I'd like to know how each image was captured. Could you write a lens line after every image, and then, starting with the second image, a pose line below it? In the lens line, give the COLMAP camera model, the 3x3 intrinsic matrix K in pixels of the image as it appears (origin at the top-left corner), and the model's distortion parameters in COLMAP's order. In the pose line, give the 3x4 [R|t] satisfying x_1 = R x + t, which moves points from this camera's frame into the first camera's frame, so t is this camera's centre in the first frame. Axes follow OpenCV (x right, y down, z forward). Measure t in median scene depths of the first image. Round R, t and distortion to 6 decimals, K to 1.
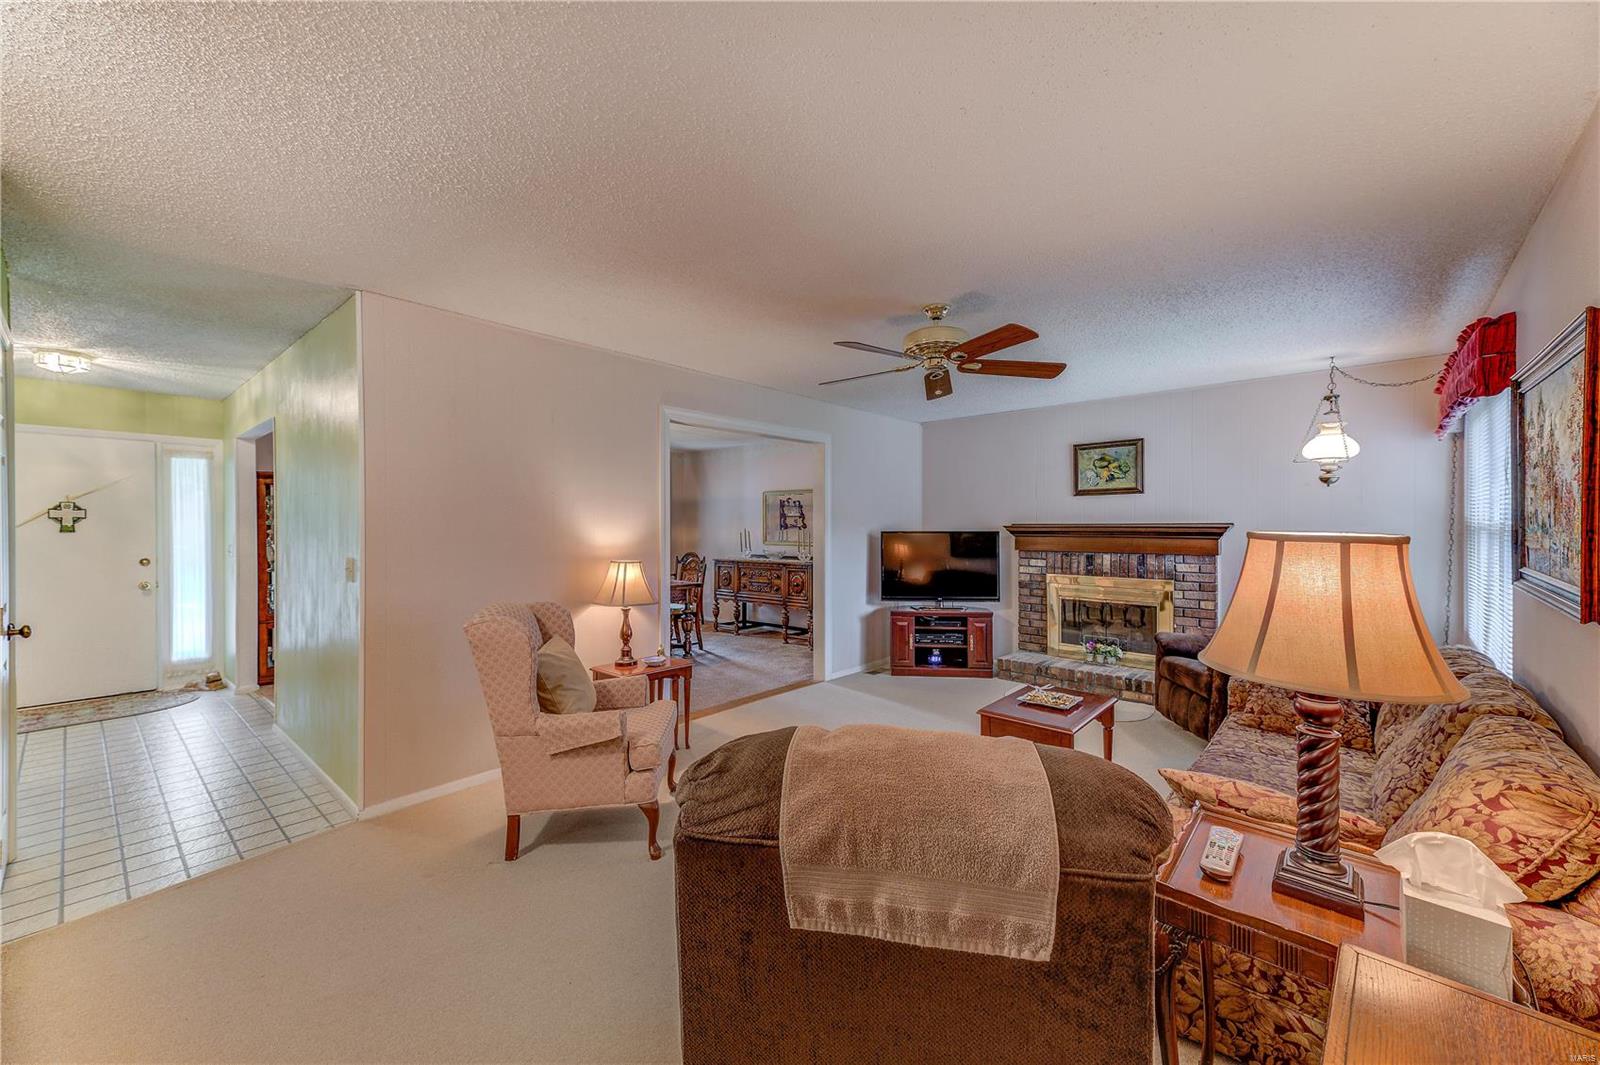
lens RADIAL K [[623.7, 0, 799.6], [0, 623.7, 530.3], [0, 0, 1]] dist [0.009563, 0.000037]
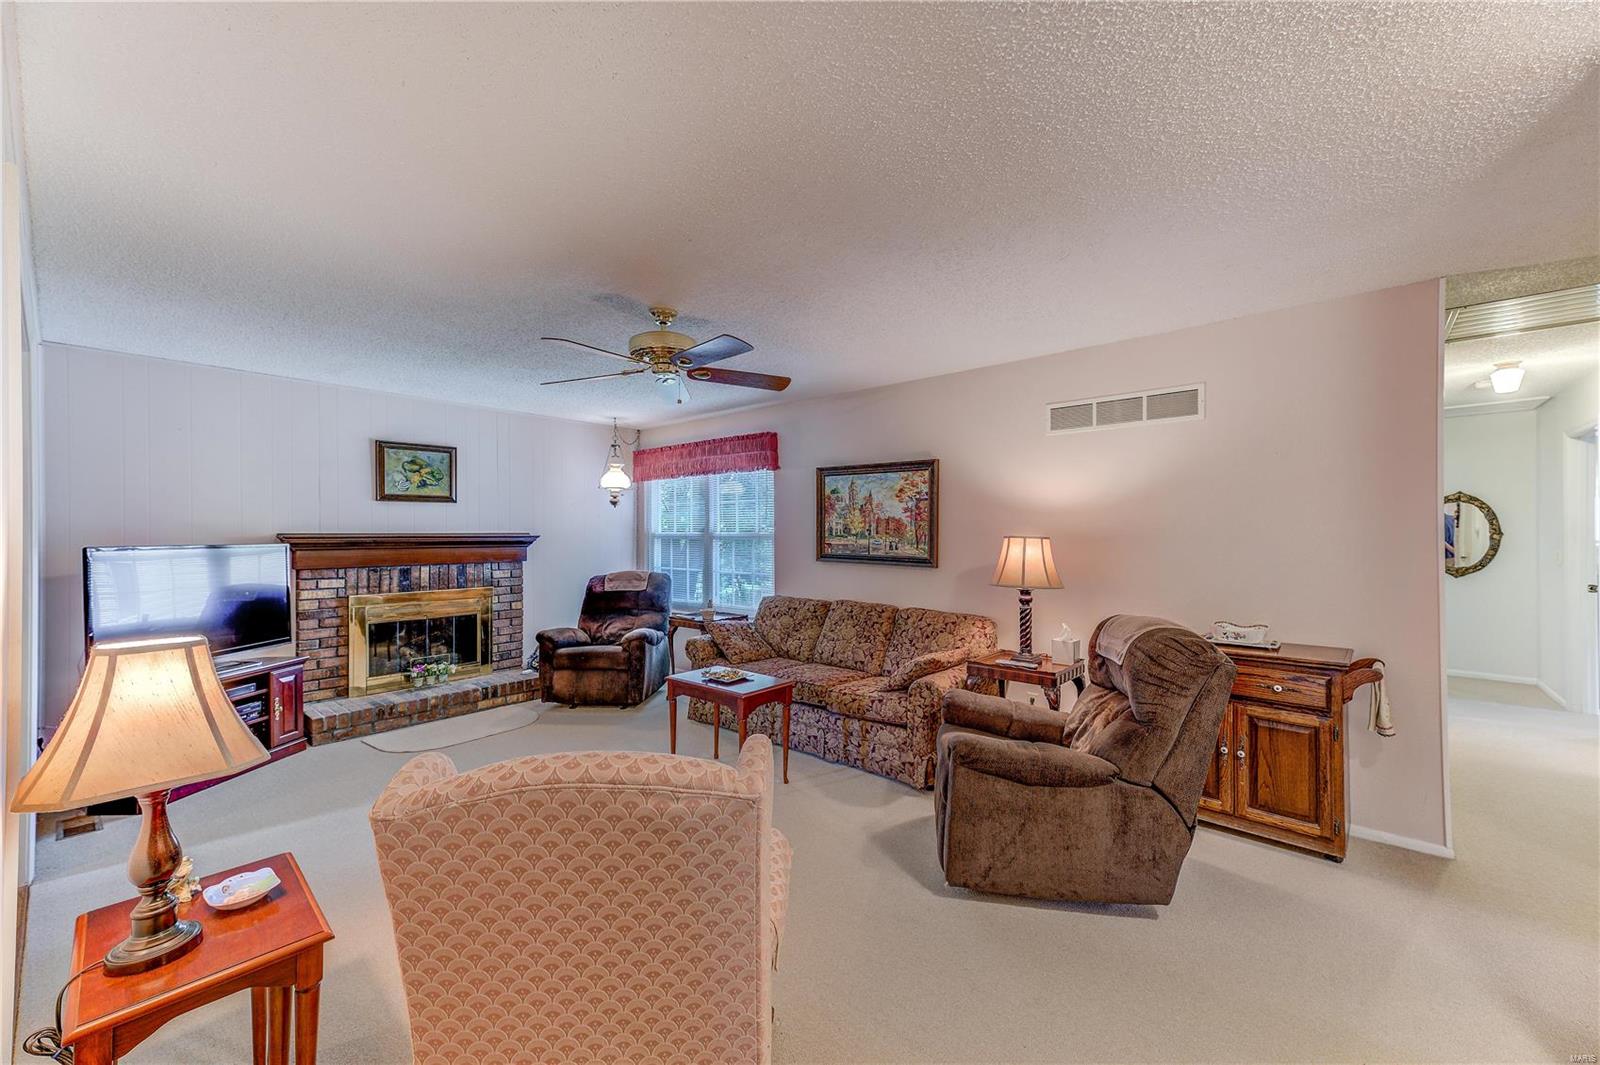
lens RADIAL K [[617.0, 0, 795.4], [0, 617.0, 526.9], [0, 0, 1]] dist [0.002646, 0.000095]
pose [[-0.018204, 0.009338, 0.999791, -0.425338], [0.011121, 0.999896, -0.009136, -0.005501], [-0.999772, 0.010952, -0.018306, 0.465340]]
